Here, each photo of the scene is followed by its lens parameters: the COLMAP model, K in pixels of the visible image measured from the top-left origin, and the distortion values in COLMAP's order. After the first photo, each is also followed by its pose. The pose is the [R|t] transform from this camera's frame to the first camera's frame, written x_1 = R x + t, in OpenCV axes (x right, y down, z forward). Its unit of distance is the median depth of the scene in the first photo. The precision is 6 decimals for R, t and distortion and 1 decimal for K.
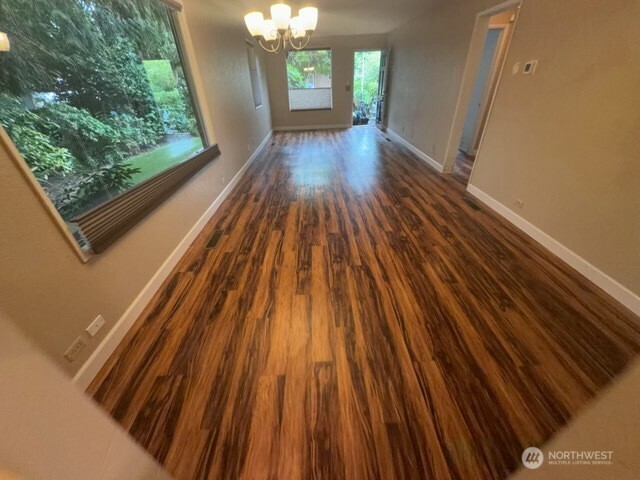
lens RADIAL K [[255.1, 0, 322.4], [0, 255.1, 241.9], [0, 0, 1]] dist [0.000371, -0.000072]
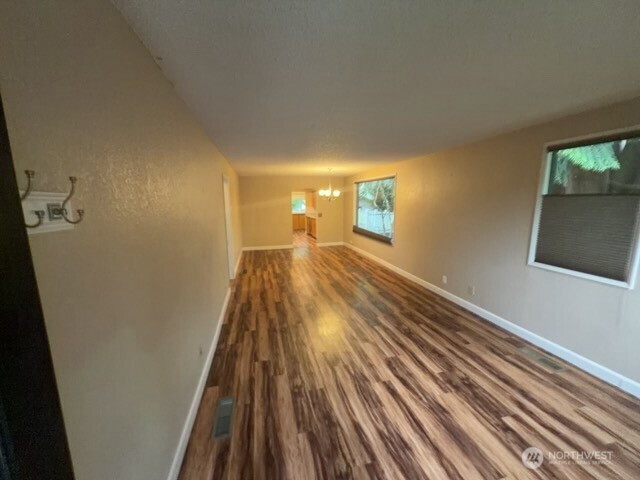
lens RADIAL K [[255.1, 0, 322.4], [0, 255.1, 241.9], [0, 0, 1]] dist [0.000371, -0.000072]
pose [[-0.974016, 0.094021, -0.206041, 0.305092], [-0.068645, 0.744402, 0.664194, -1.183471], [0.215825, 0.661079, -0.718605, 1.743288]]
